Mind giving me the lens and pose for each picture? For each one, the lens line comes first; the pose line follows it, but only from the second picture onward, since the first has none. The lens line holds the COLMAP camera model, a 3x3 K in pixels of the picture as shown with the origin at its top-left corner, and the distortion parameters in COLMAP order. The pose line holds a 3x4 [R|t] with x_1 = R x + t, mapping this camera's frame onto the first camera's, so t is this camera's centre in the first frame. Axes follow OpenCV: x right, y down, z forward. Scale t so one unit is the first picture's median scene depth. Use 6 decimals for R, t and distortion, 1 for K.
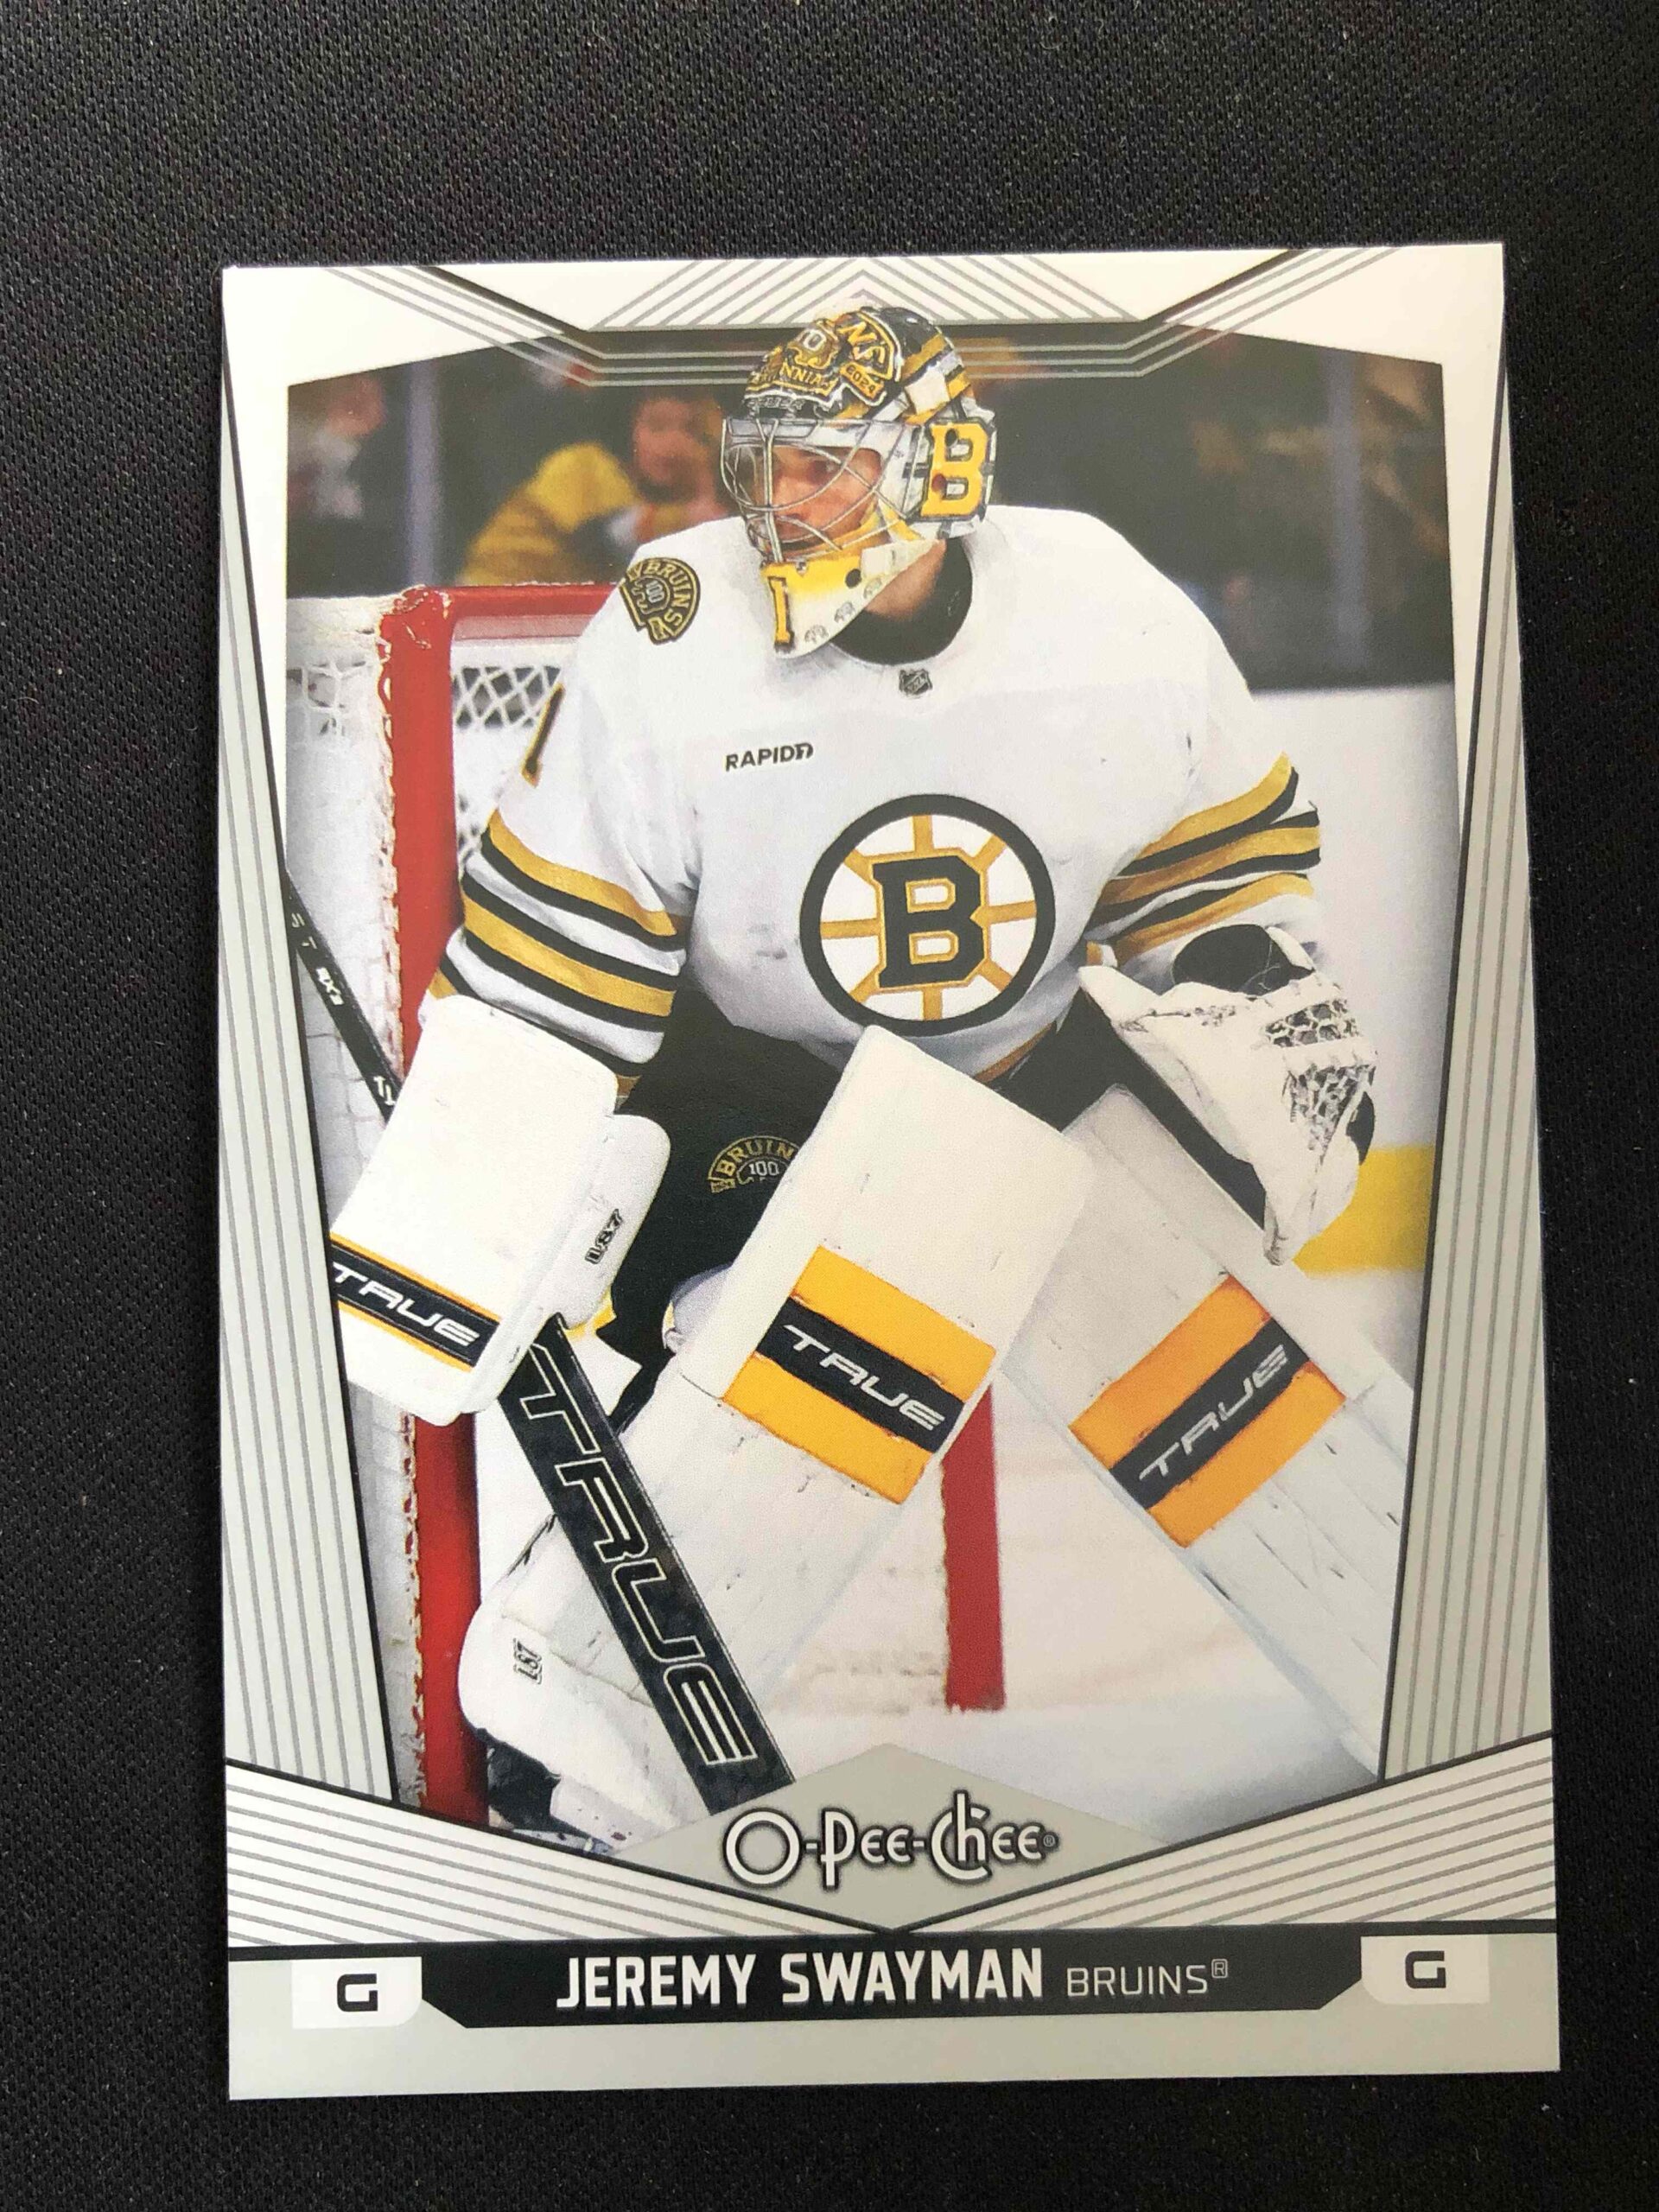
lens RADIAL K [[2093.2, 0, 654.1], [0, 2093.2, 1039.8], [0, 0, 1]] dist [0.018426, 0.000000]
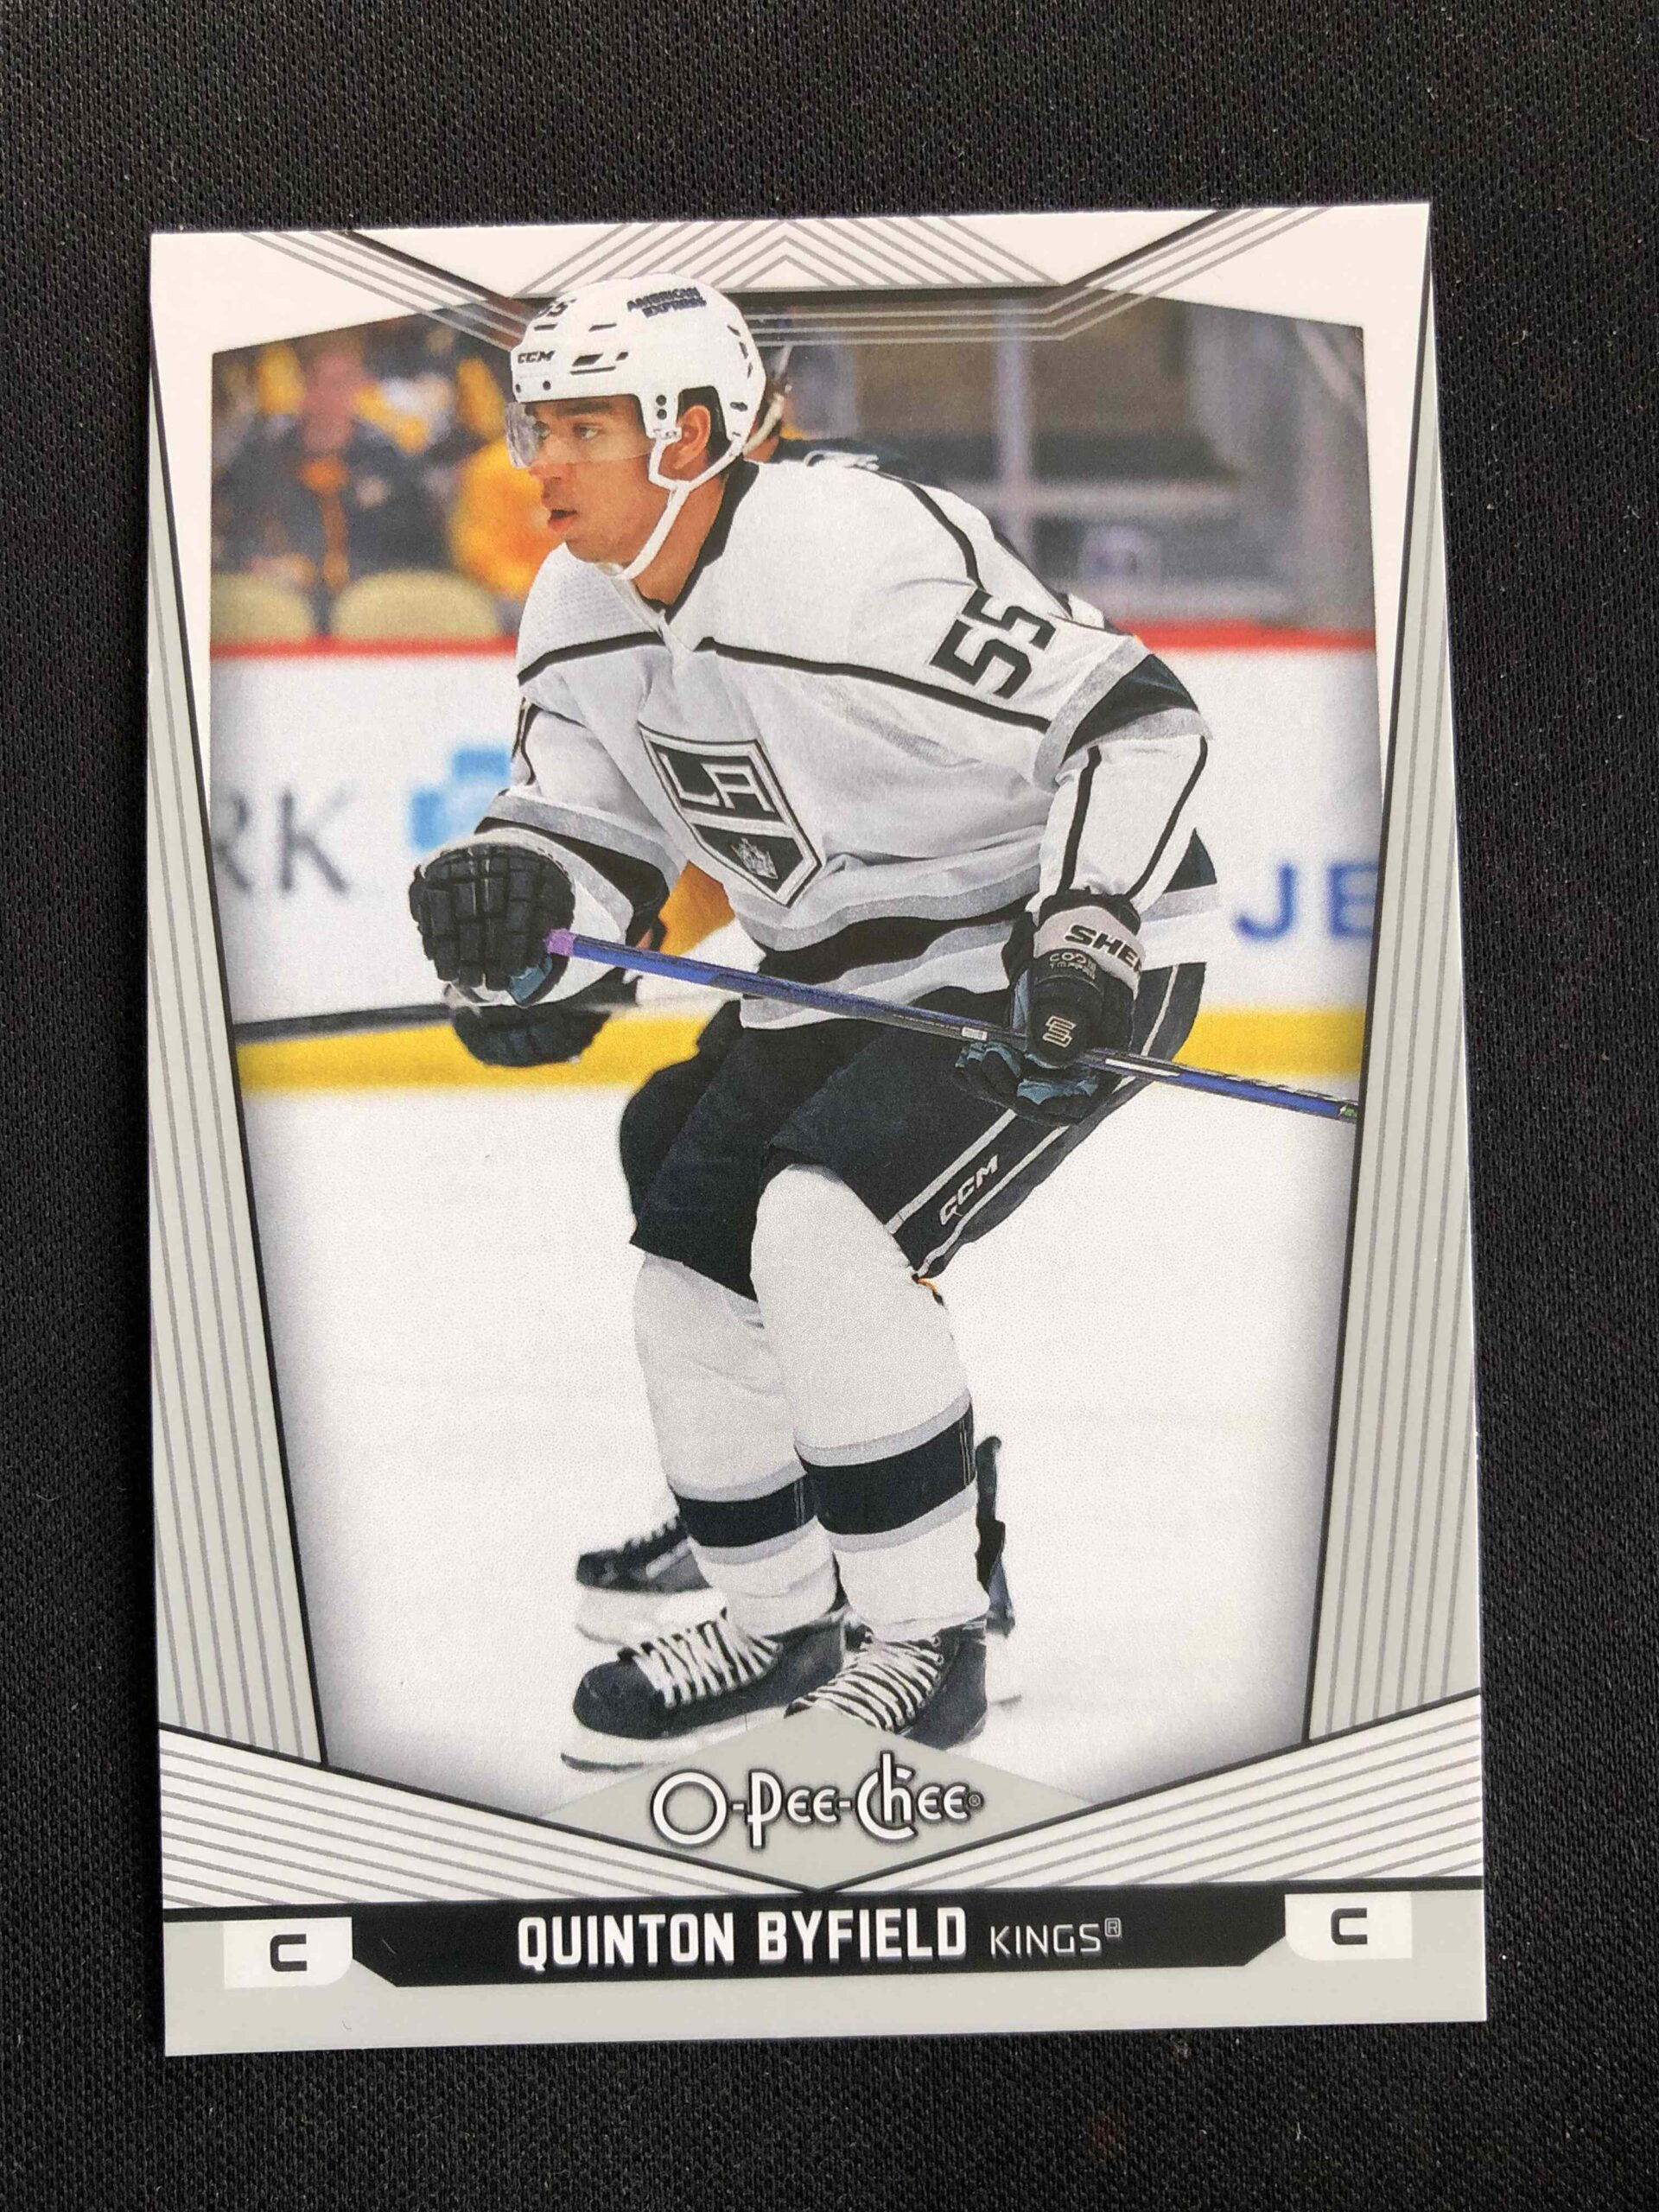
lens RADIAL K [[2093.2, 0, 937.5], [0, 2093.2, 1012.9], [0, 0, 1]] dist [0.018426, 0.000000]
pose [[0.999947, -0.004228, -0.009366, 0.181309], [0.004309, 0.999953, 0.008678, -0.004584], [0.009329, -0.008718, 0.999918, -0.001551]]
